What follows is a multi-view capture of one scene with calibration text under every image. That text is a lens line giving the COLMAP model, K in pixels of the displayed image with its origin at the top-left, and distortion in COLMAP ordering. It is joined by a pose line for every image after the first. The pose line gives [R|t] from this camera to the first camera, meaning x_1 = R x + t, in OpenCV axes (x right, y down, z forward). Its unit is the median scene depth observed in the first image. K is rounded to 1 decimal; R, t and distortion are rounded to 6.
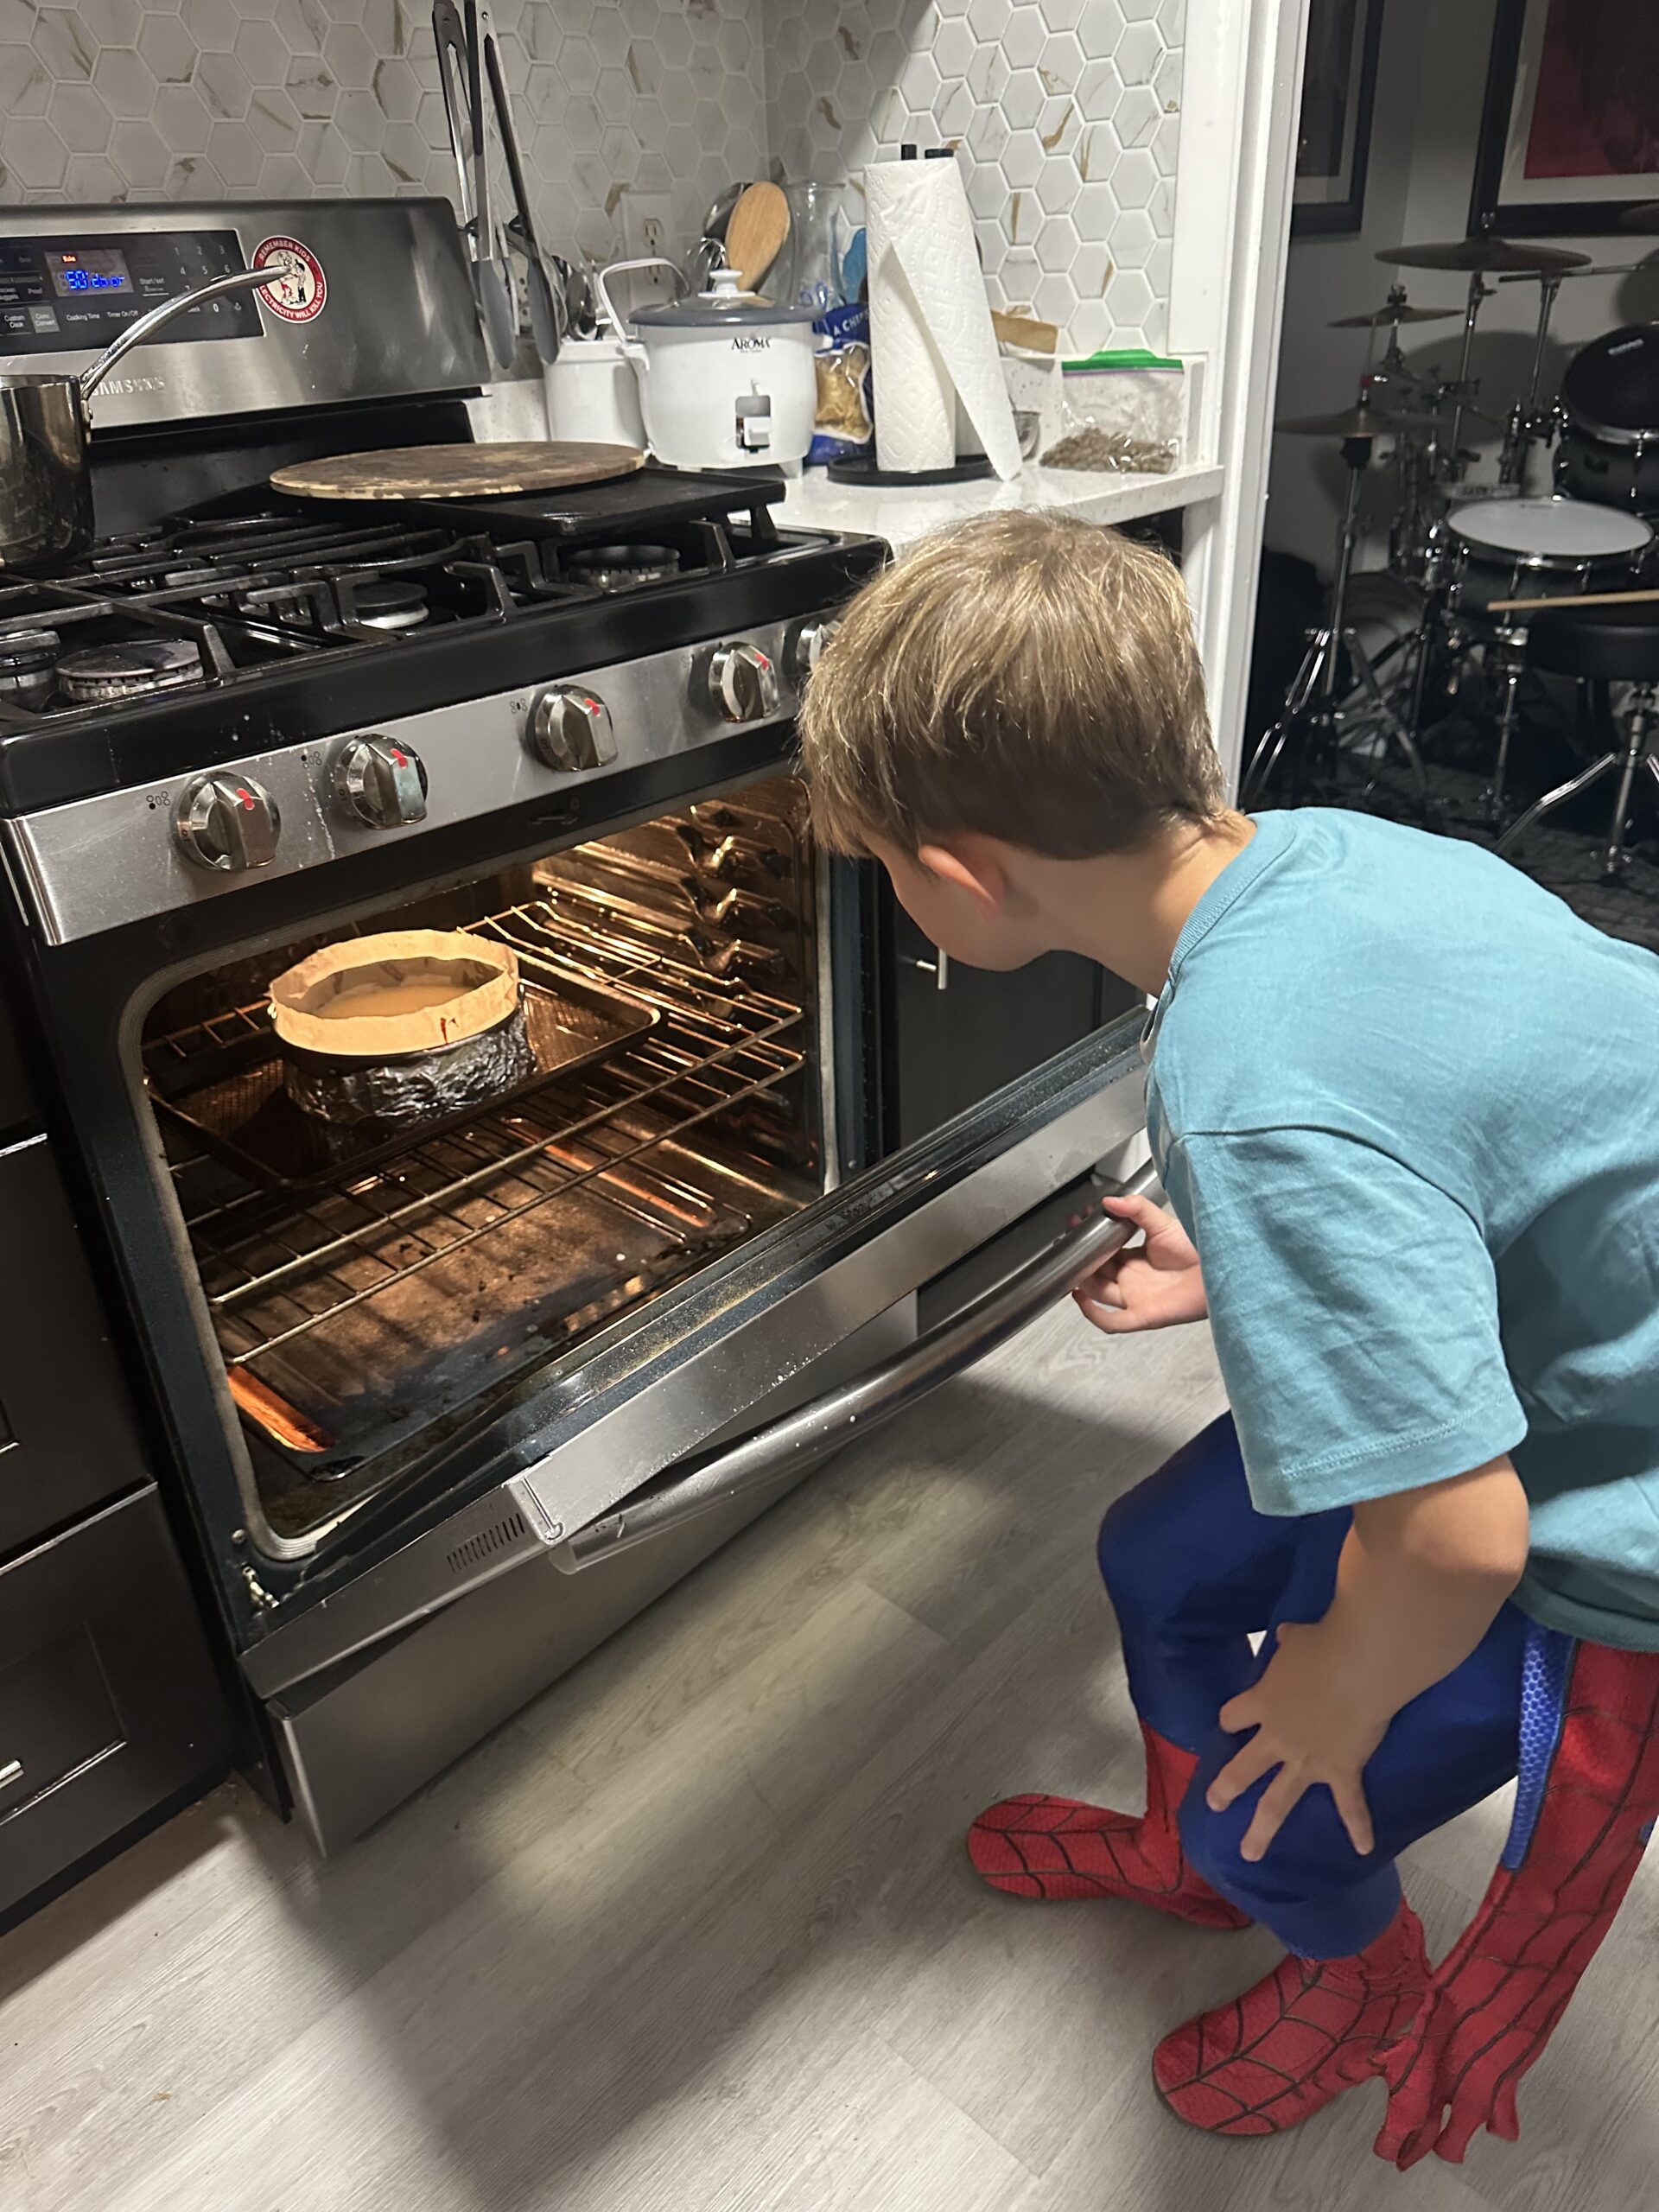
lens RADIAL K [[1587.0, 0, 816.7], [0, 1587.0, 1113.6], [0, 0, 1]] dist [-0.002249, -0.024326]
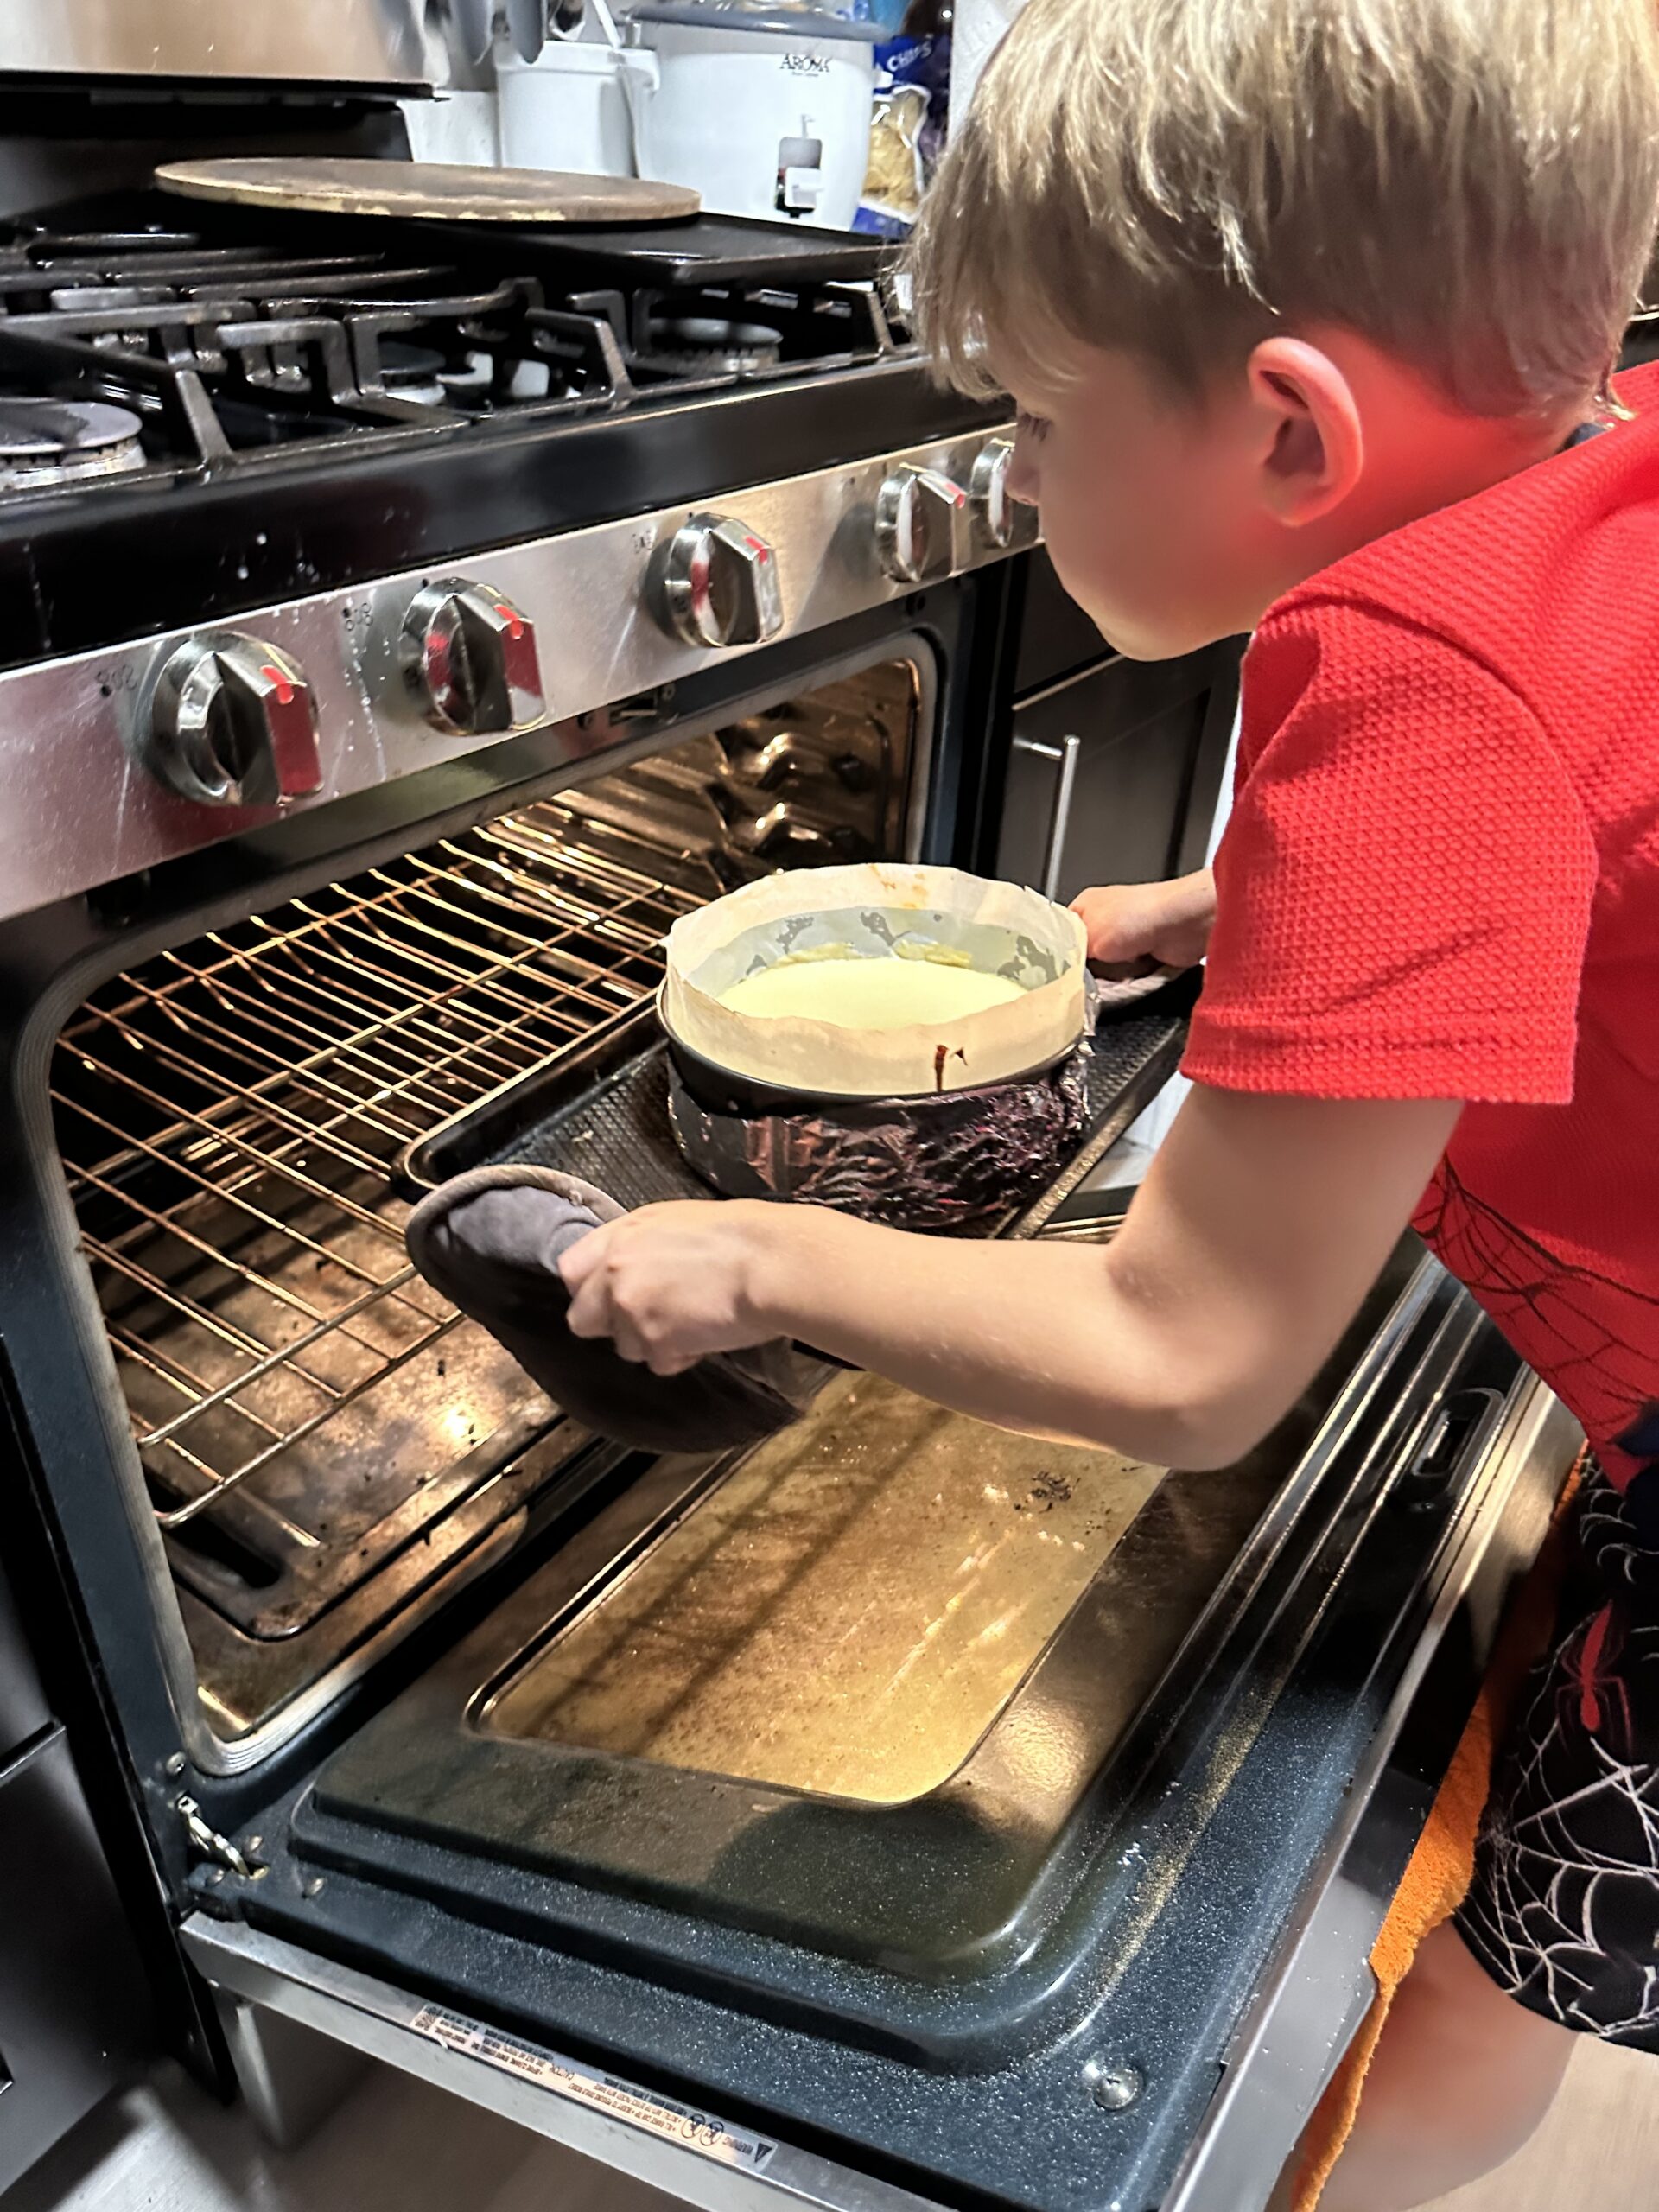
lens RADIAL K [[1587.0, 0, 841.1], [0, 1587.0, 1093.8], [0, 0, 1]] dist [-0.002249, -0.024326]
pose [[0.985853, 0.003168, 0.167585, -0.190768], [-0.015480, 0.997269, 0.072216, -0.071653], [-0.166899, -0.073789, 0.983209, 0.294679]]
